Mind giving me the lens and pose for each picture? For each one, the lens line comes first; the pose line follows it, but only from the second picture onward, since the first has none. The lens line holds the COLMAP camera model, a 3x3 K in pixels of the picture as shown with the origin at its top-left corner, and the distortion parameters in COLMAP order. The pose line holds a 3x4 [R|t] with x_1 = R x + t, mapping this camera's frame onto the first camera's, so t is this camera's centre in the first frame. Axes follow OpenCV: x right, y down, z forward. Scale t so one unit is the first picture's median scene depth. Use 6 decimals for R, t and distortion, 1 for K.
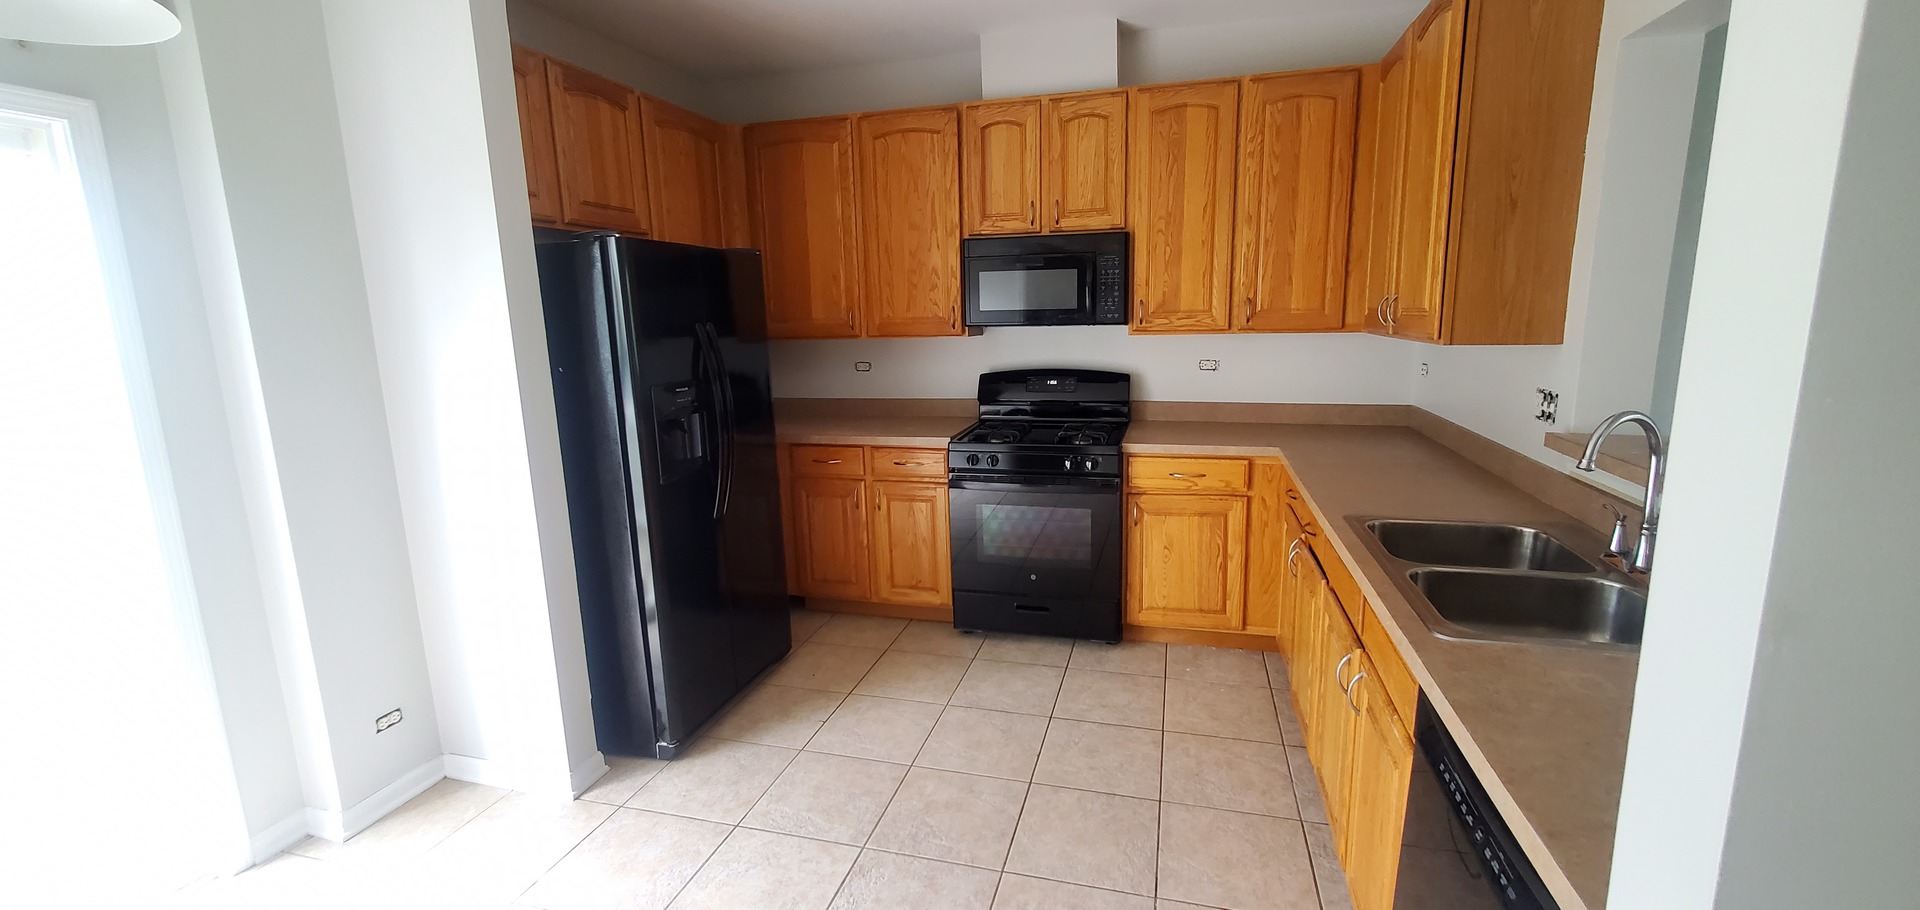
lens RADIAL K [[755.8, 0, 969.1], [0, 755.8, 446.8], [0, 0, 1]] dist [0.001085, -0.000830]
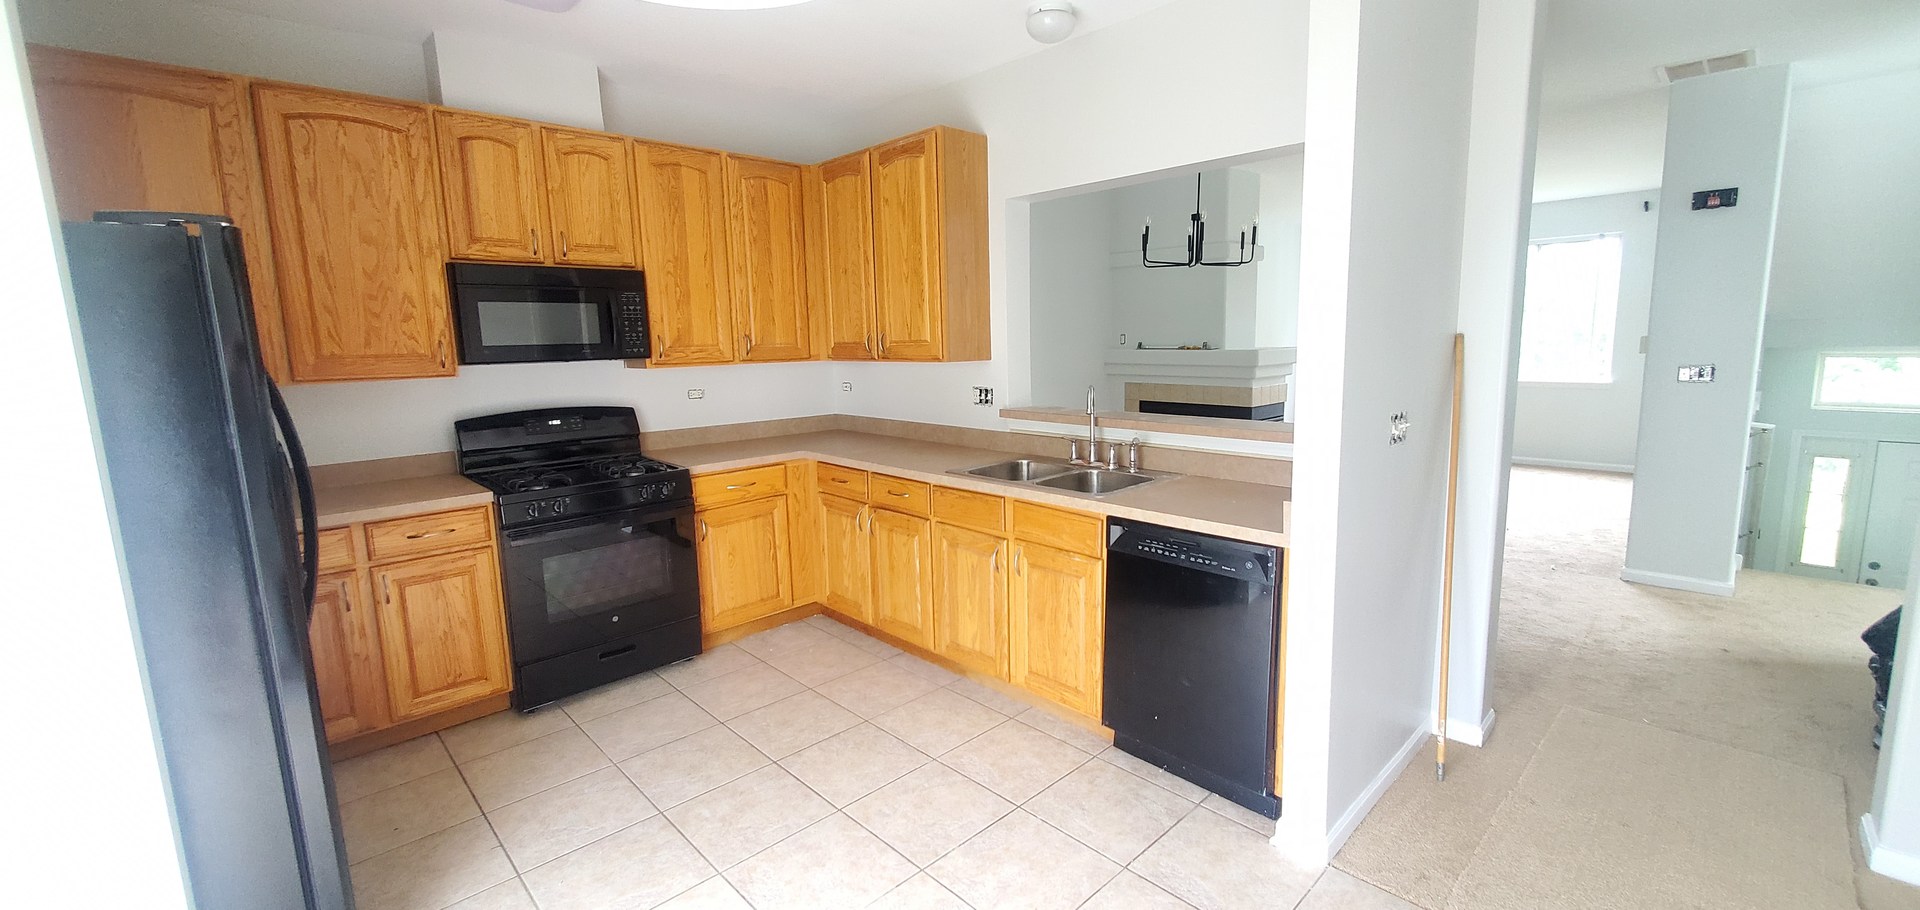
lens RADIAL K [[755.8, 0, 969.5], [0, 755.8, 452.8], [0, 0, 1]] dist [0.001085, -0.000830]
pose [[0.521312, -0.119856, 0.844907, -0.470408], [0.163663, 0.985751, 0.038855, -0.000024], [-0.837525, 0.118024, 0.533500, 0.081444]]
